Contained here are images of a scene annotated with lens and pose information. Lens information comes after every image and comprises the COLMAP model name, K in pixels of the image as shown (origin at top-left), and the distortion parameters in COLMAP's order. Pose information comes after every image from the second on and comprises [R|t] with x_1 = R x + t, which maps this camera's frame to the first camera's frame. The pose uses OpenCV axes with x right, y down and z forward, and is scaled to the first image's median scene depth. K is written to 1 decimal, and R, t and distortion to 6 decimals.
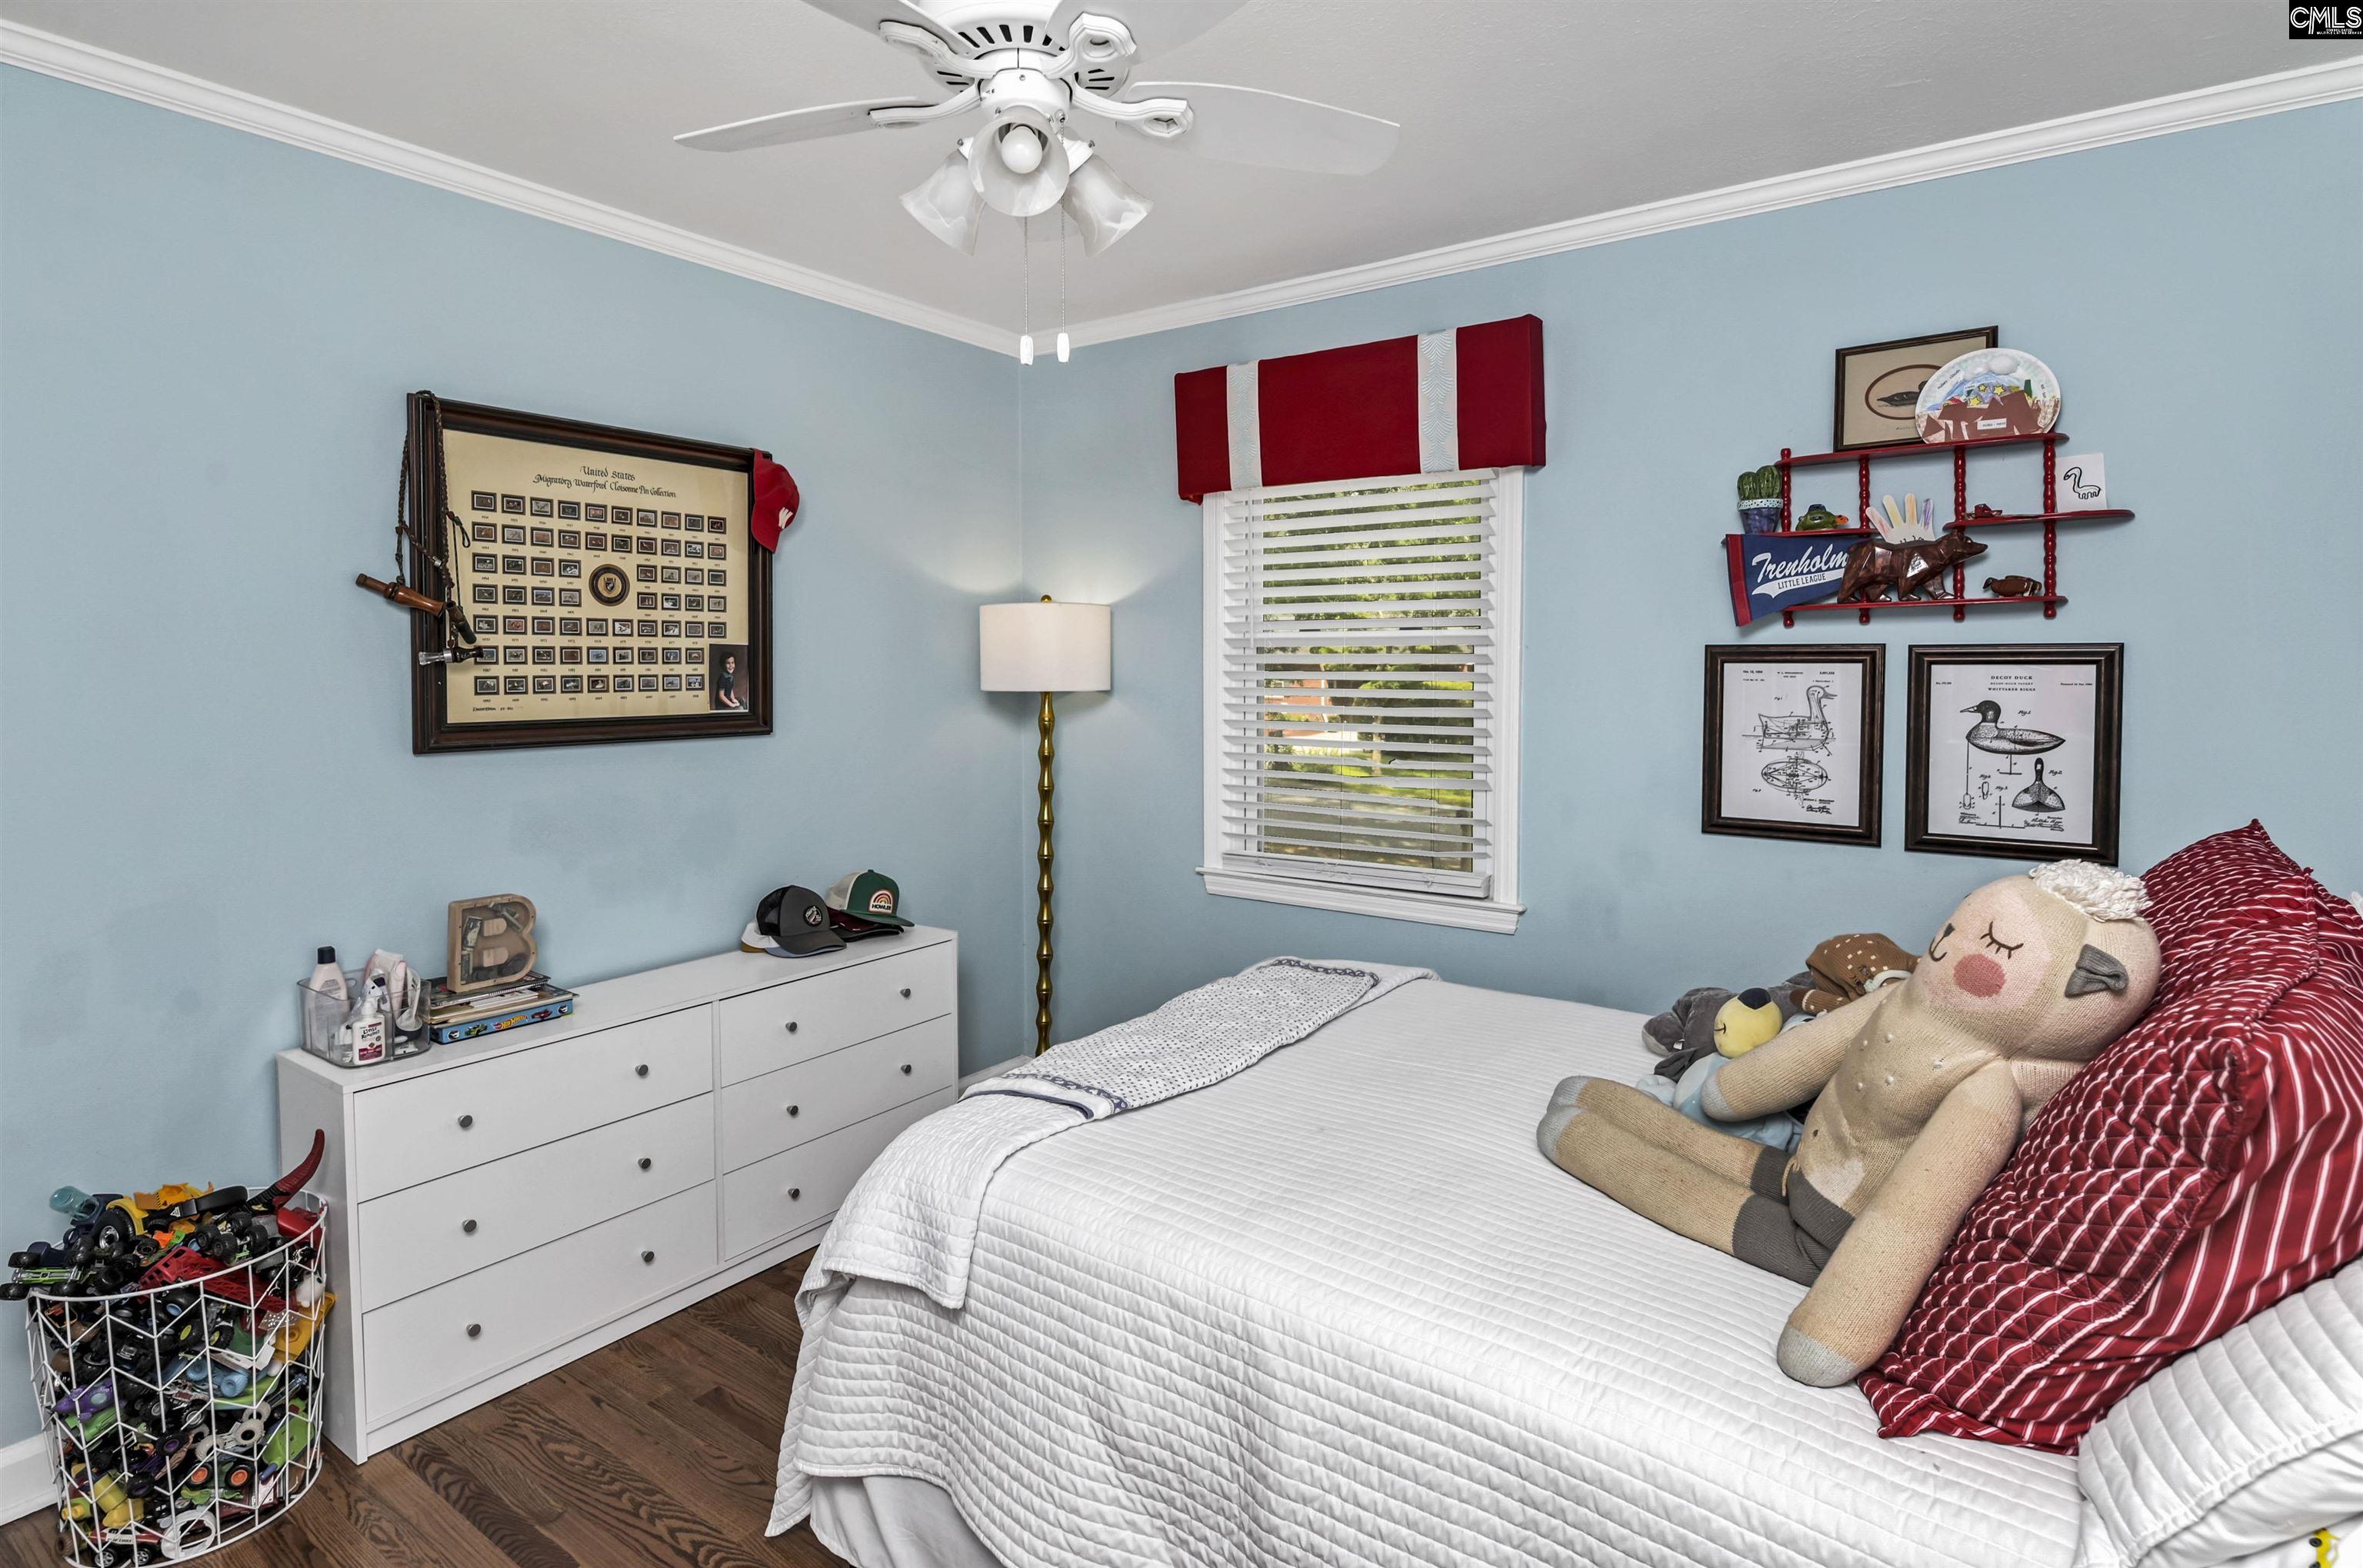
lens RADIAL K [[1226.5, 0, 1179.9], [0, 1226.5, 689.8], [0, 0, 1]] dist [0.003148, 0.000332]
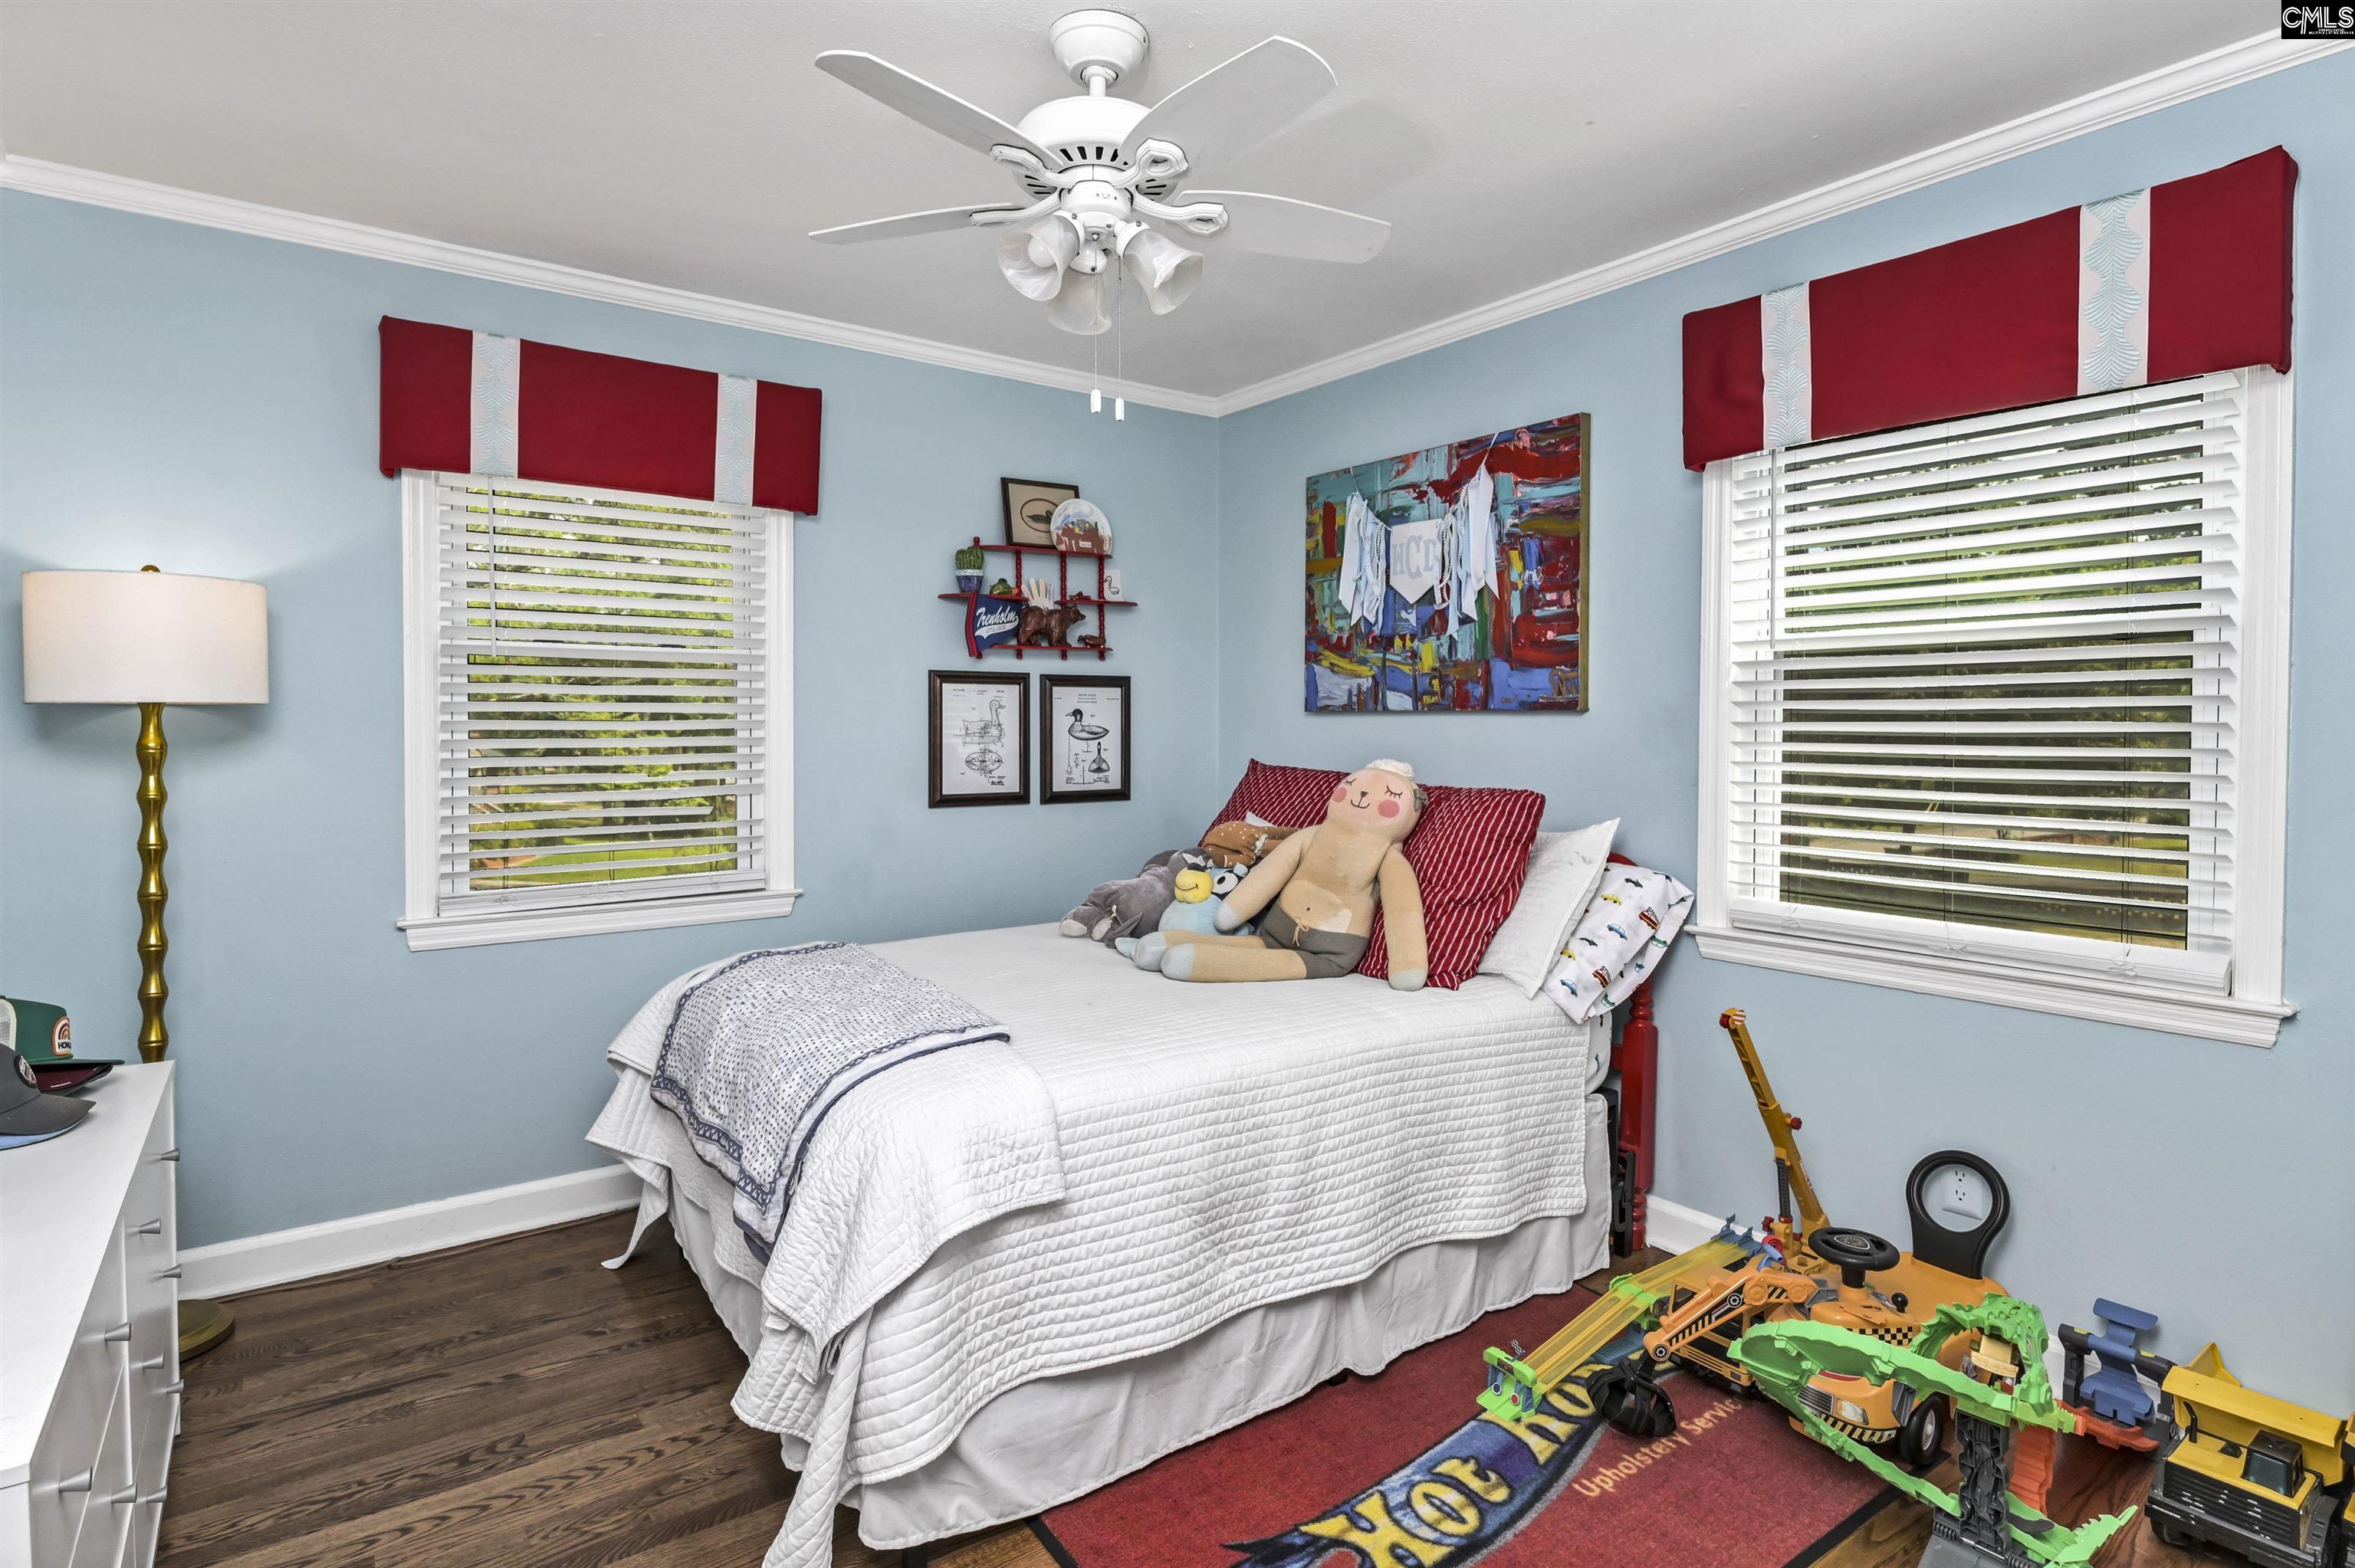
lens RADIAL K [[1214.2, 0, 1168.0], [0, 1214.2, 724.3], [0, 0, 1]] dist [0.000198, 0.000328]
pose [[0.307081, -0.000531, 0.951683, -0.829460], [0.023342, 0.999703, -0.006974, 0.042451], [-0.951397, 0.024356, 0.307002, 0.359580]]
